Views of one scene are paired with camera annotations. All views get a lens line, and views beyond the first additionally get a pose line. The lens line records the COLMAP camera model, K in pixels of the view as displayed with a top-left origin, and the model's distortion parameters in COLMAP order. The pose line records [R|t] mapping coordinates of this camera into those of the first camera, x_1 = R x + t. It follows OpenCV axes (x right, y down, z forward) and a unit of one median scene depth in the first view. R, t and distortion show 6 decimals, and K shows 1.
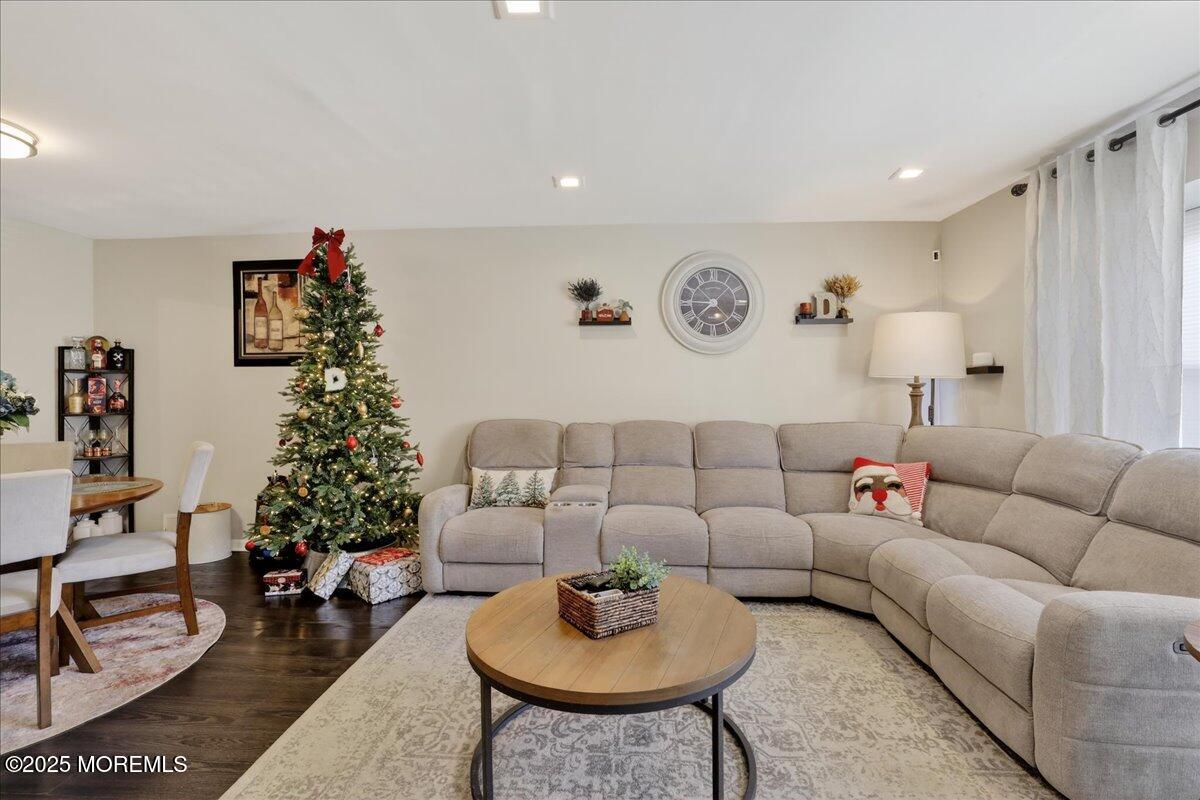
lens RADIAL K [[556.1, 0, 599.3], [0, 556.1, 394.5], [0, 0, 1]] dist [-0.024758, -0.000420]
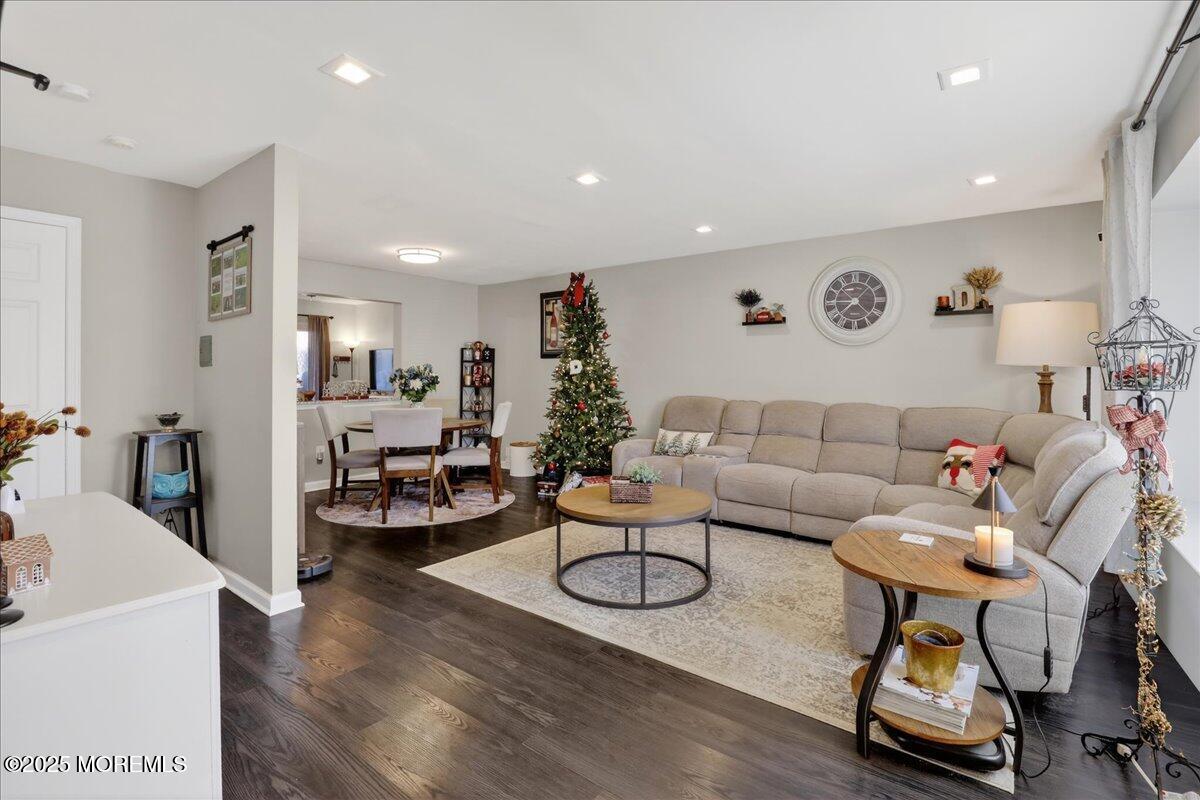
lens RADIAL K [[556.1, 0, 599.0], [0, 556.1, 371.4], [0, 0, 1]] dist [-0.024758, -0.000420]
pose [[0.823225, 0.006348, -0.567680, 0.442326], [-0.013433, 0.999875, -0.008300, -0.001911], [0.567556, 0.014458, 0.823208, -0.266307]]
